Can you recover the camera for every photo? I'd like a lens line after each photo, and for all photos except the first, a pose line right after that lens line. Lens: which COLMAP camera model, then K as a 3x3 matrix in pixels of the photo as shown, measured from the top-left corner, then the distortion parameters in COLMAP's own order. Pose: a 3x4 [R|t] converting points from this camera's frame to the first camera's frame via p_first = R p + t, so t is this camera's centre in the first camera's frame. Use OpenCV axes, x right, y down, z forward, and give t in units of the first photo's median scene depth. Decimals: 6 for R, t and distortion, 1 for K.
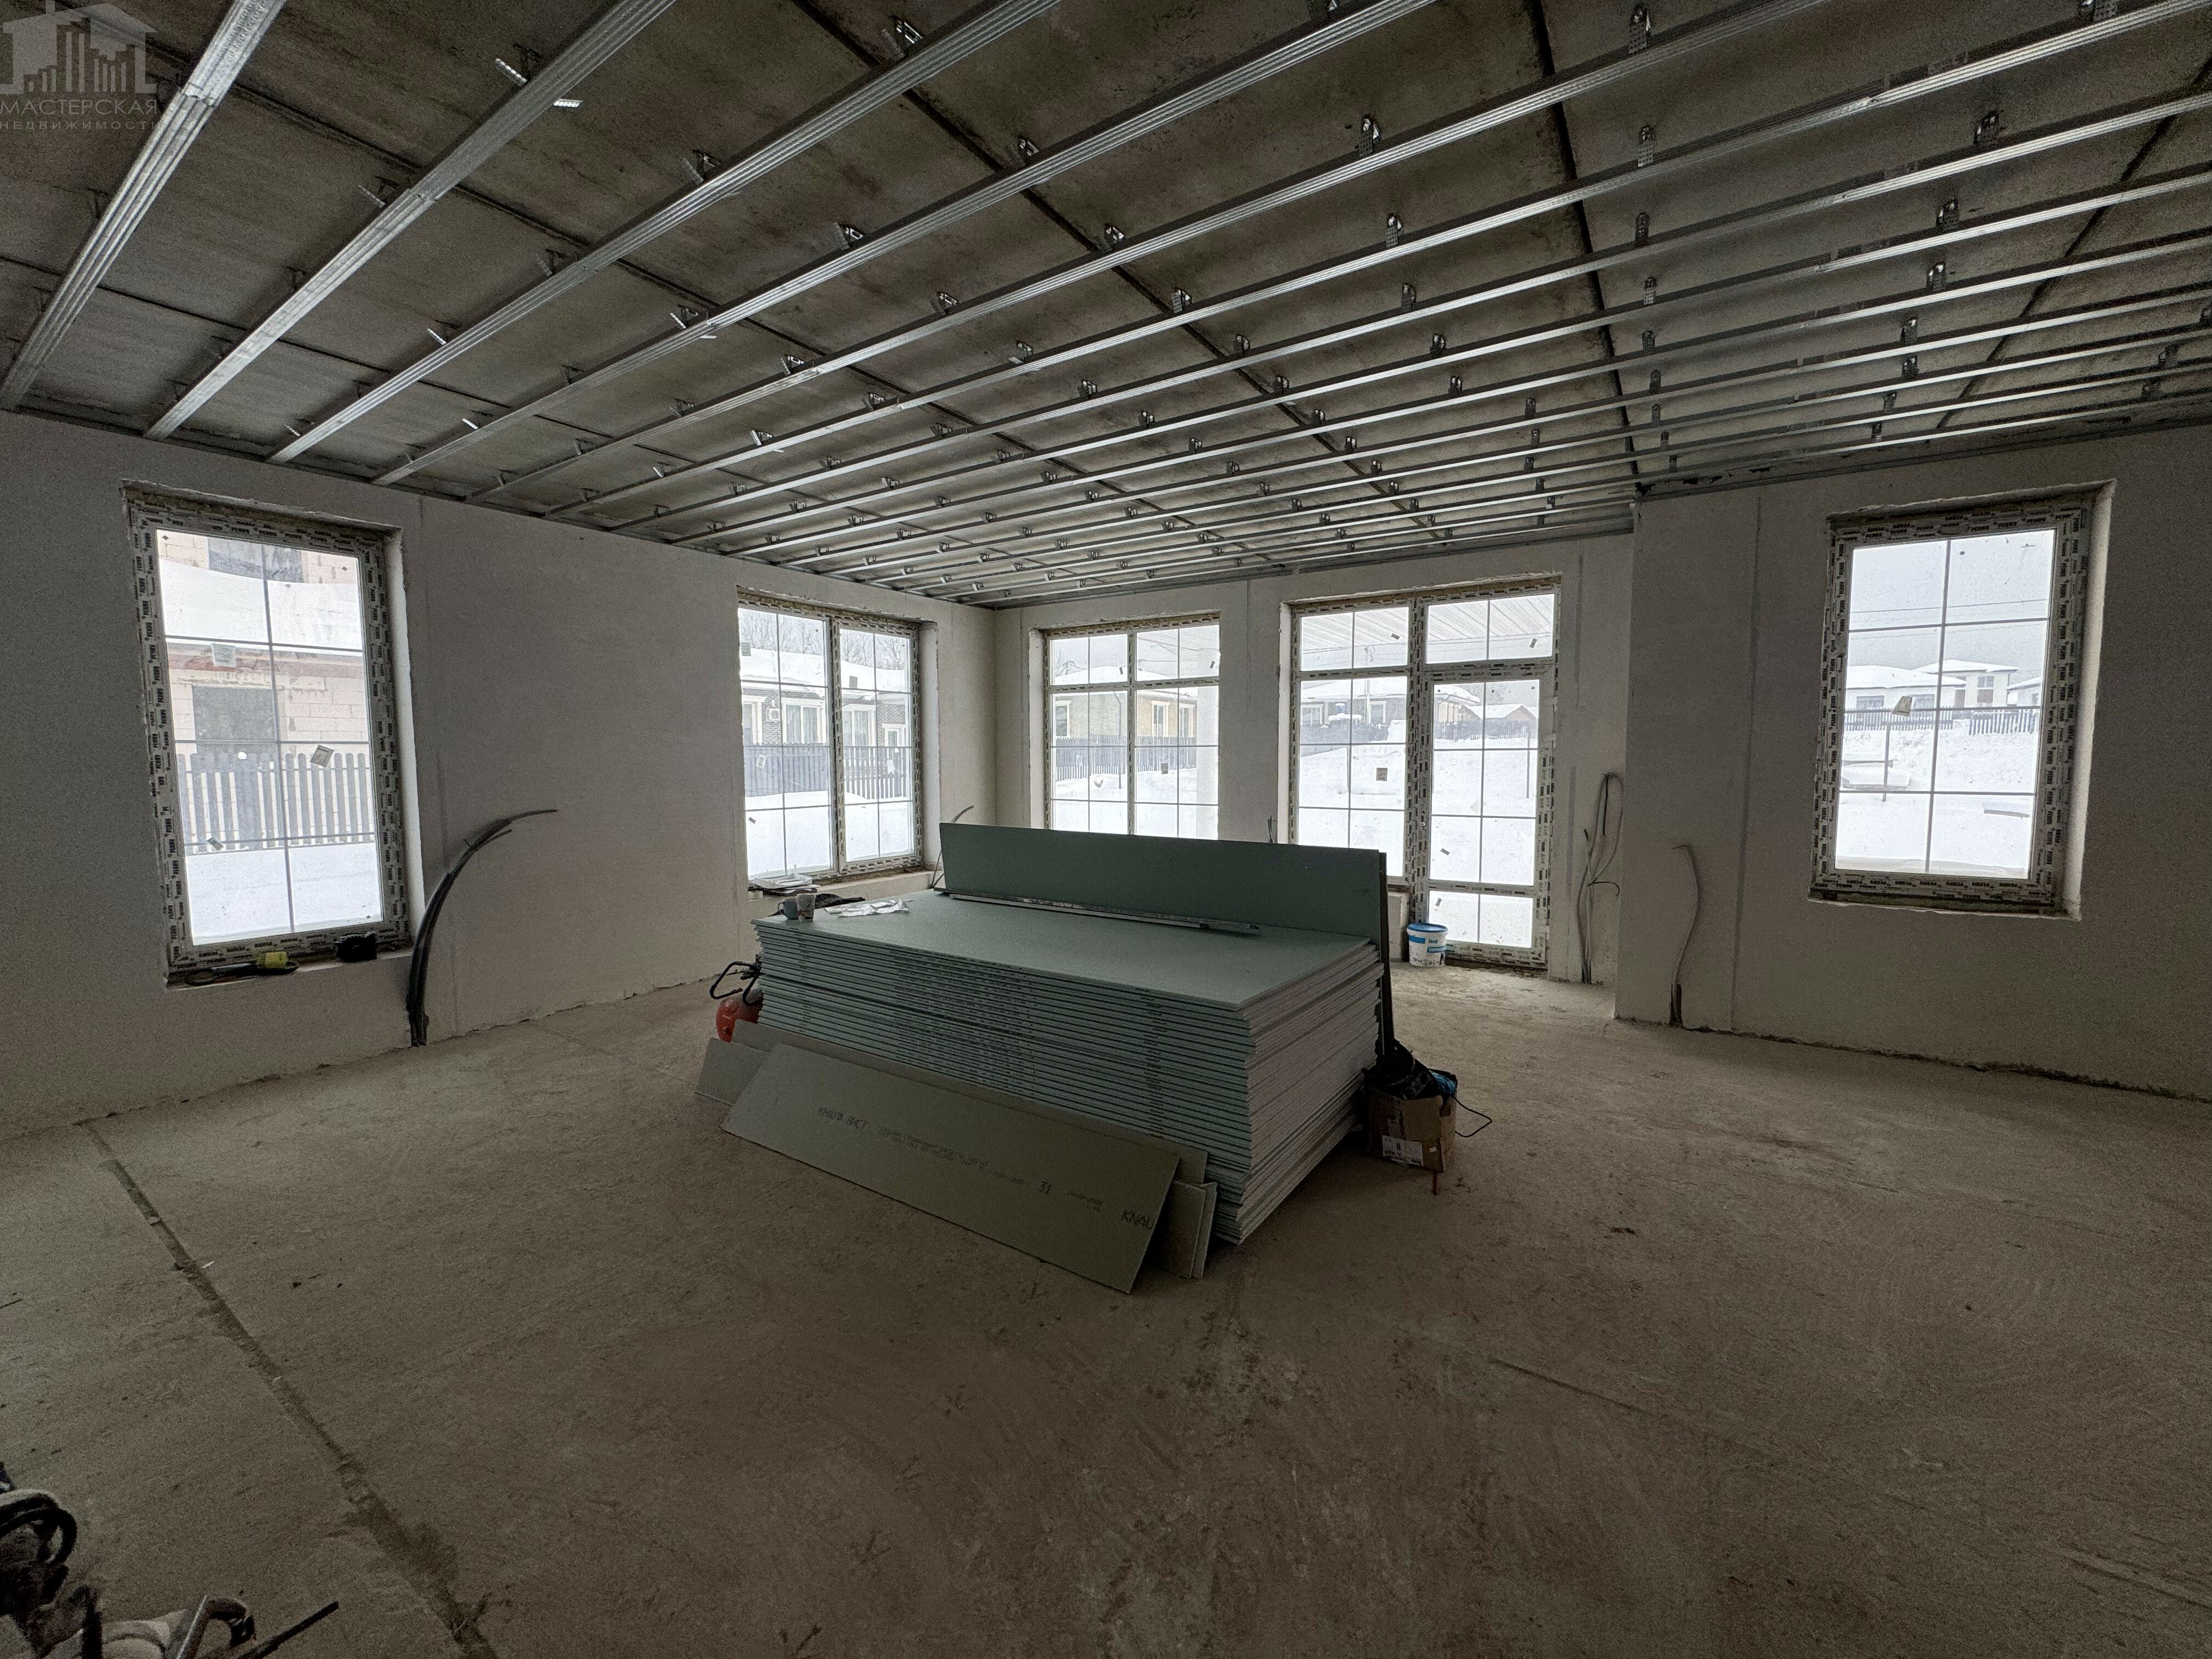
lens RADIAL K [[883.7, 0, 1106.3], [0, 883.7, 824.2], [0, 0, 1]] dist [-0.000767, 0.000249]
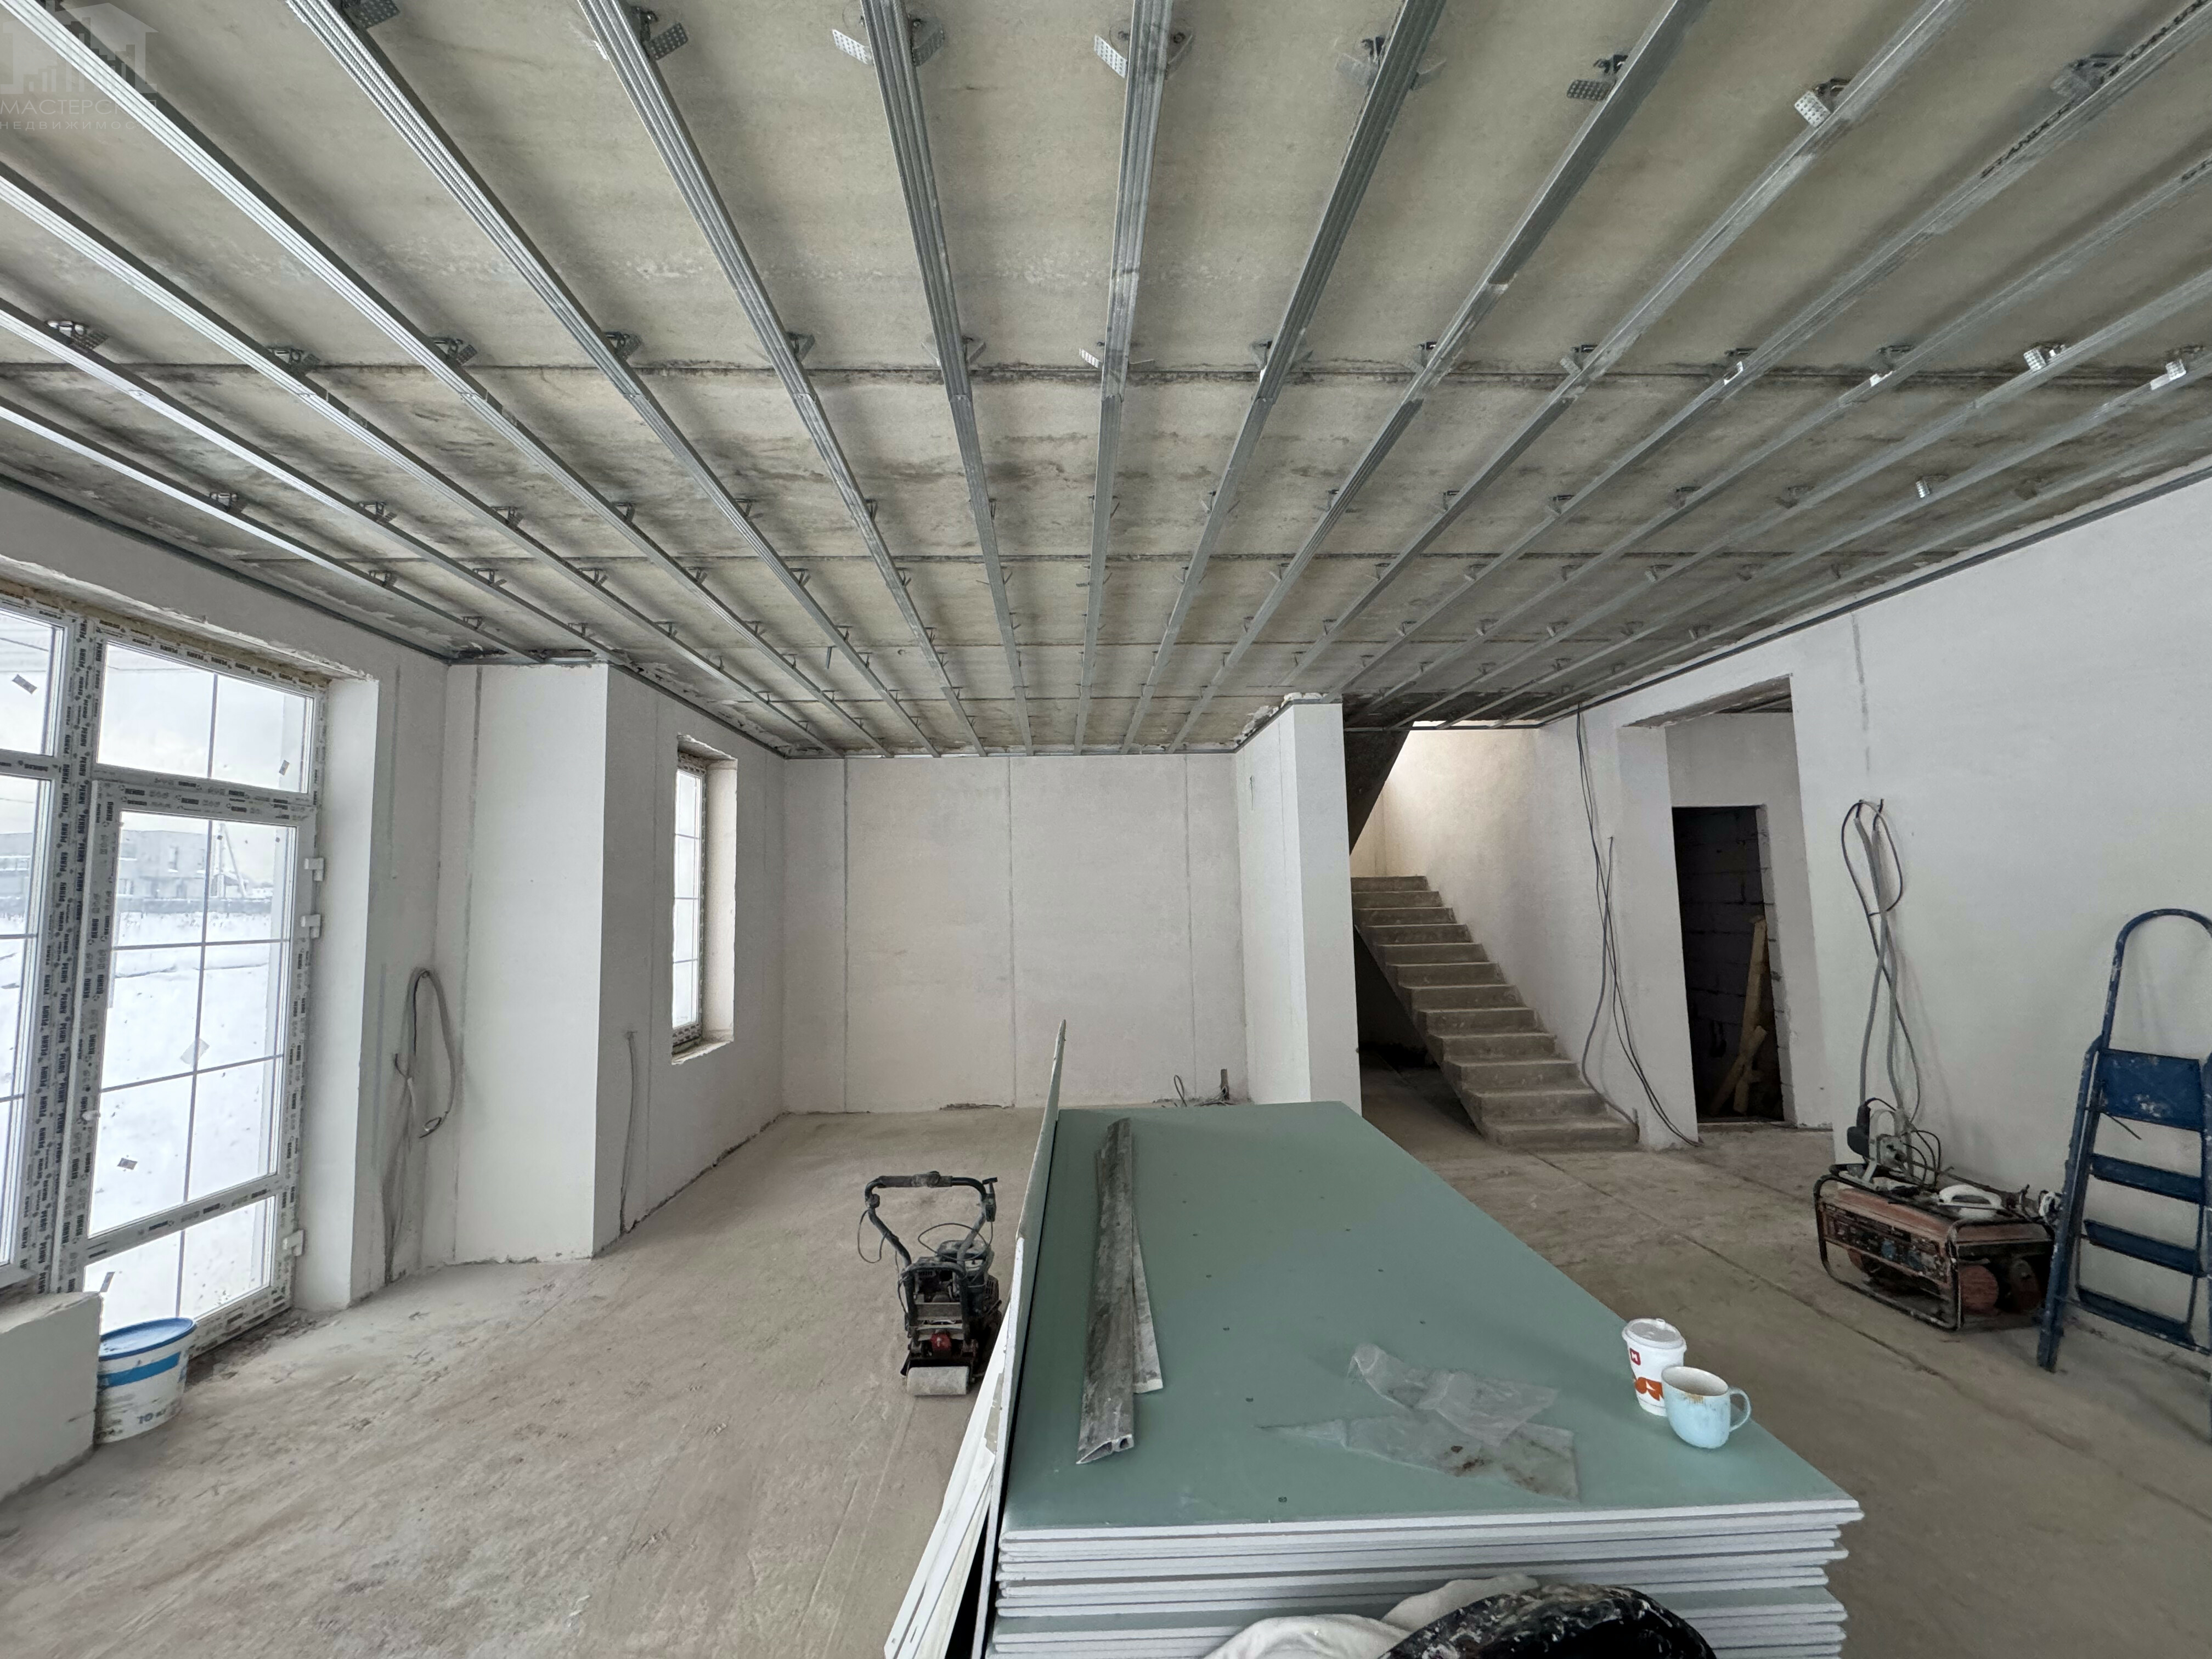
lens RADIAL K [[883.7, 0, 1101.5], [0, 883.7, 824.0], [0, 0, 1]] dist [-0.000767, 0.000249]
pose [[-0.584816, 0.095168, 0.805564, -0.330788], [0.091905, 0.994473, -0.050765, -0.080543], [-0.805942, 0.044347, -0.590331, 0.883240]]
